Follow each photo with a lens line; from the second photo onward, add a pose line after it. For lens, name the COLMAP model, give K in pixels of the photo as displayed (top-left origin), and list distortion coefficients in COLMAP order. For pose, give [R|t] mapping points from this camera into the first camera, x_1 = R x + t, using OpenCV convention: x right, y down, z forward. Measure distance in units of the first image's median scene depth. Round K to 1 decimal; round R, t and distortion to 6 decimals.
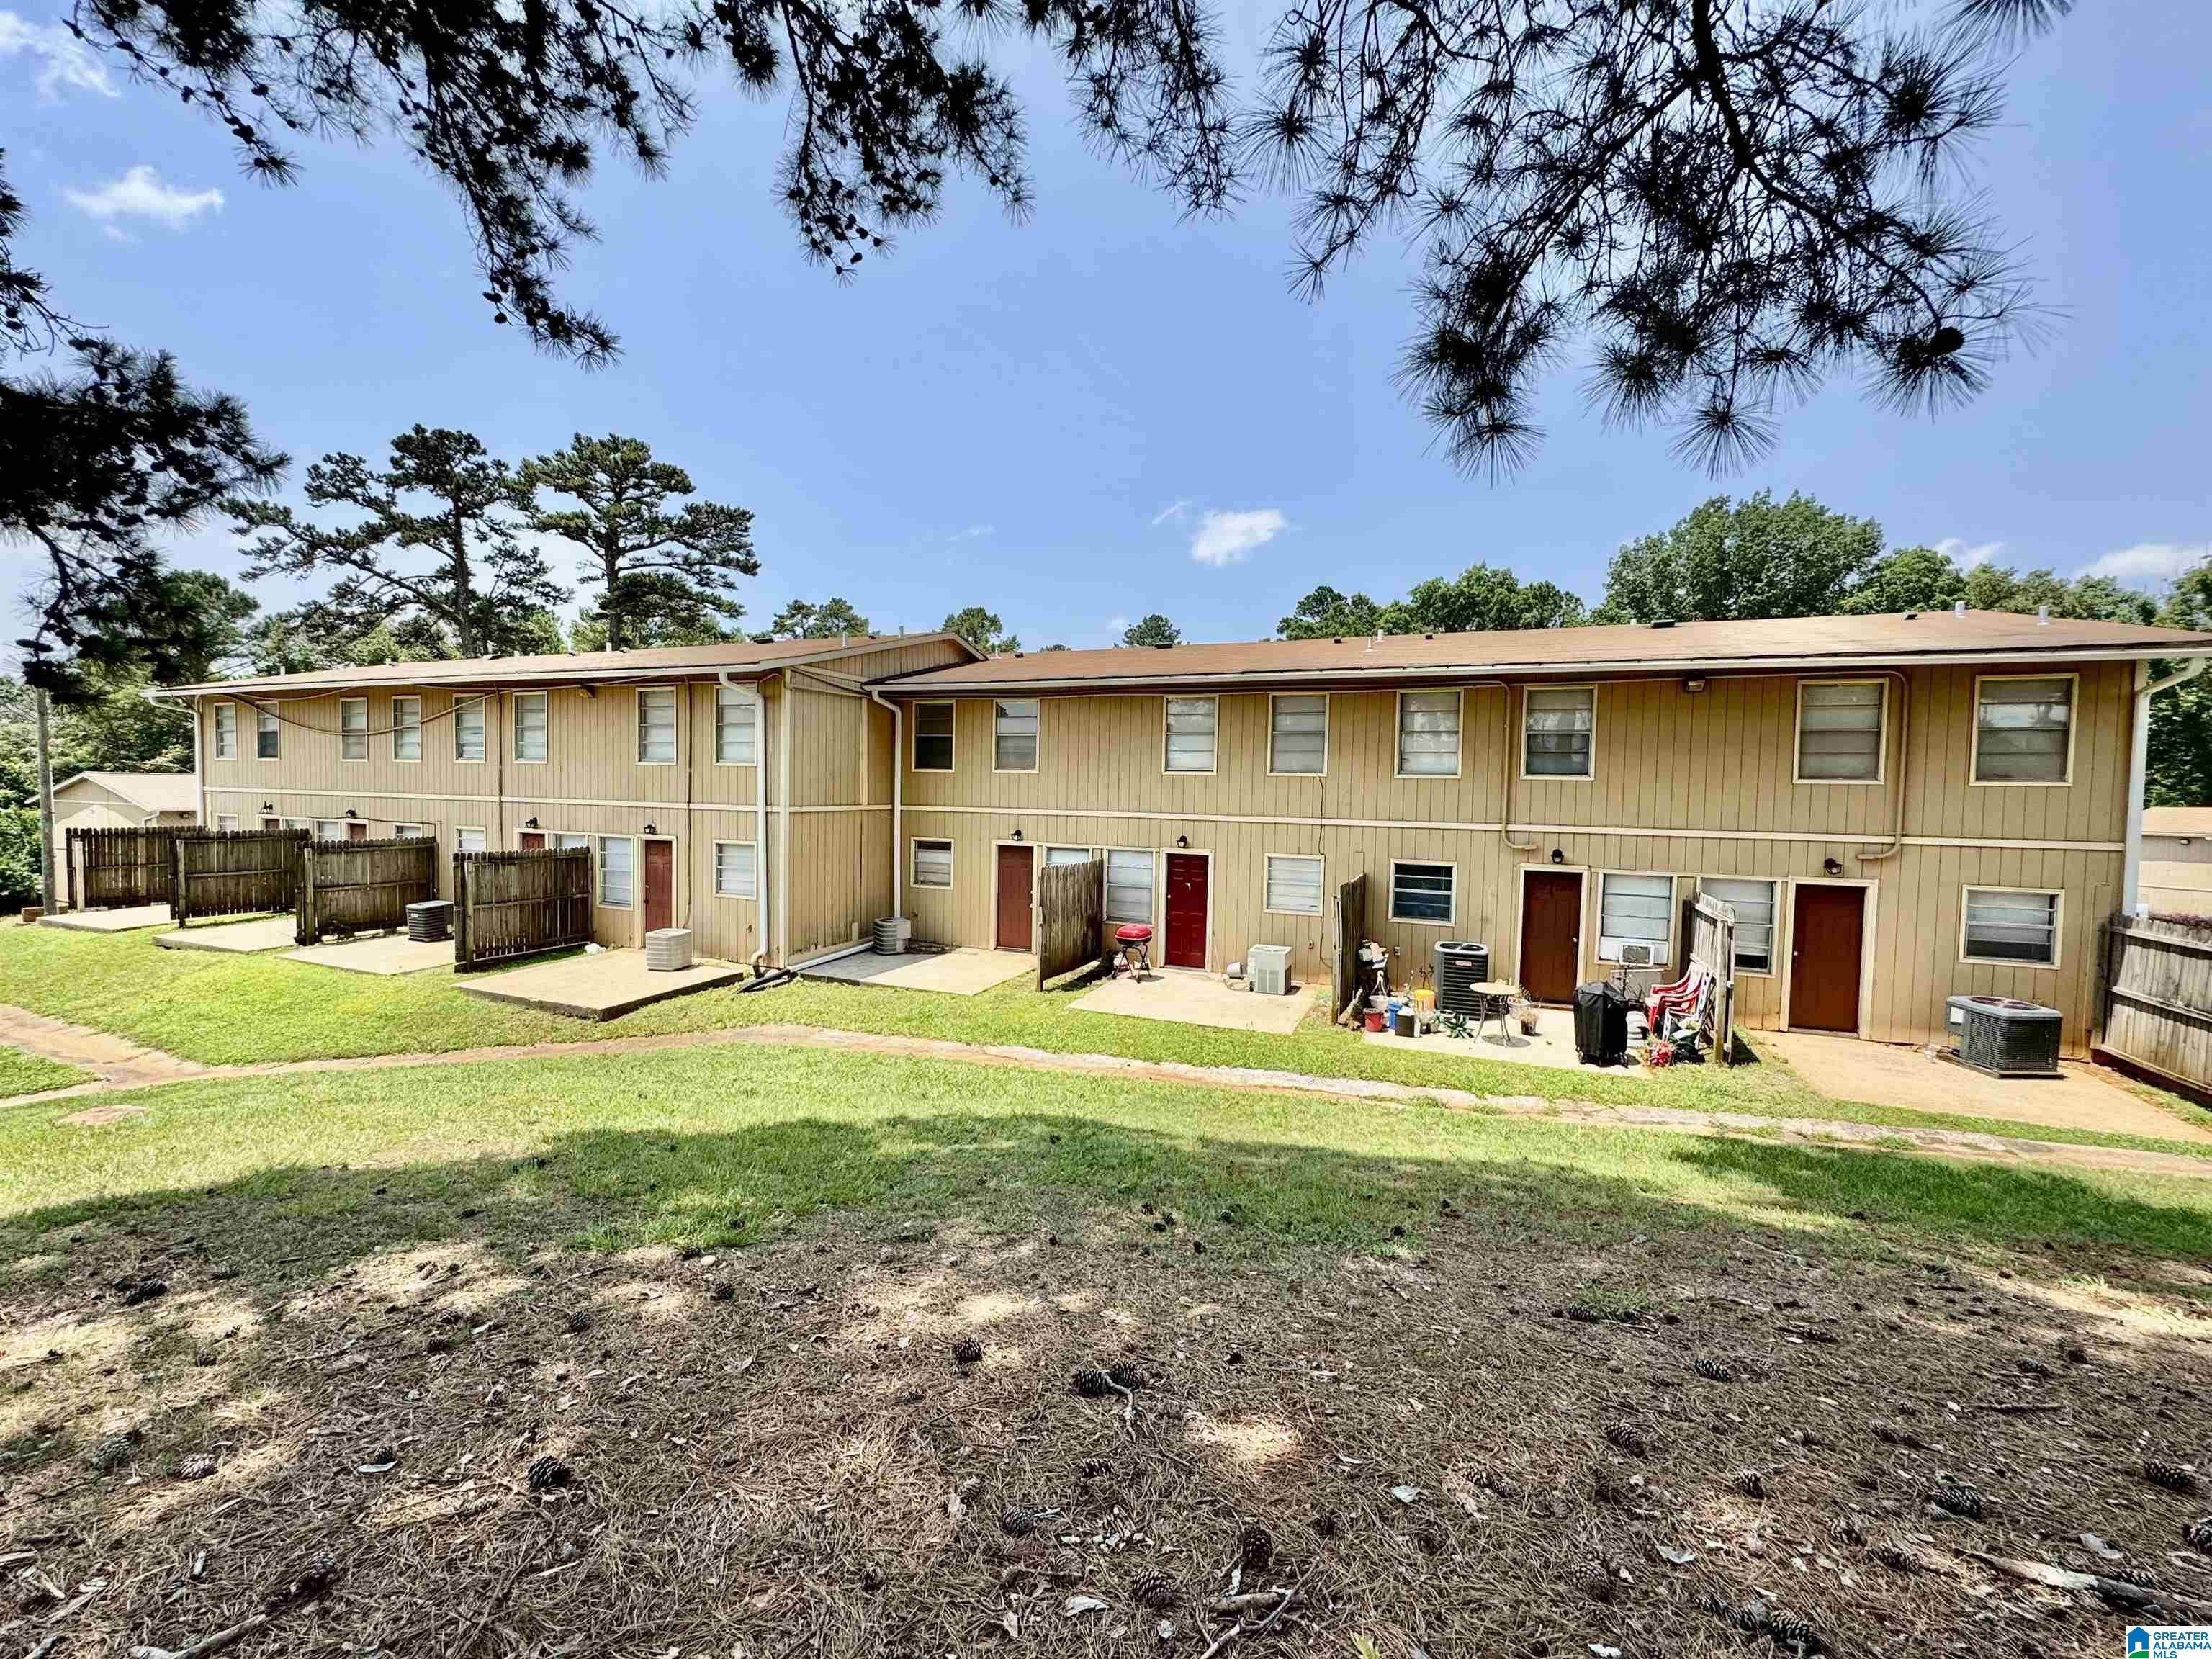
lens RADIAL K [[883.8, 0, 1114.2], [0, 883.8, 828.4], [0, 0, 1]] dist [-0.005235, 0.000187]
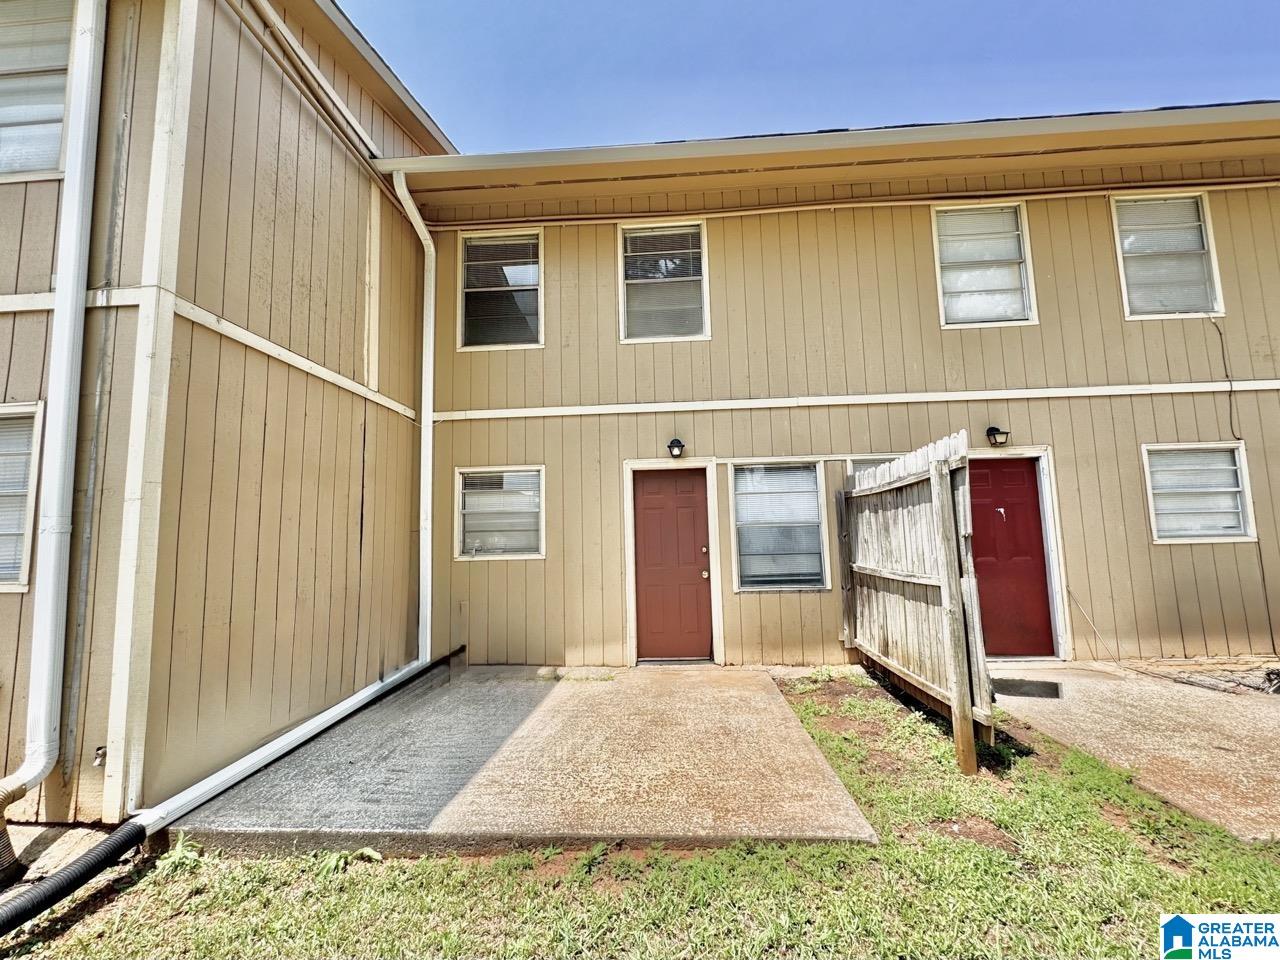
lens RADIAL K [[511.4, 0, 615.2], [0, 511.4, 479.1], [0, 0, 1]] dist [-0.005235, 0.000187]
pose [[0.953167, -0.010279, 0.302271, -0.246545], [0.054397, 0.988951, -0.137902, 0.071042], [-0.297513, 0.147886, 0.943194, 0.716375]]
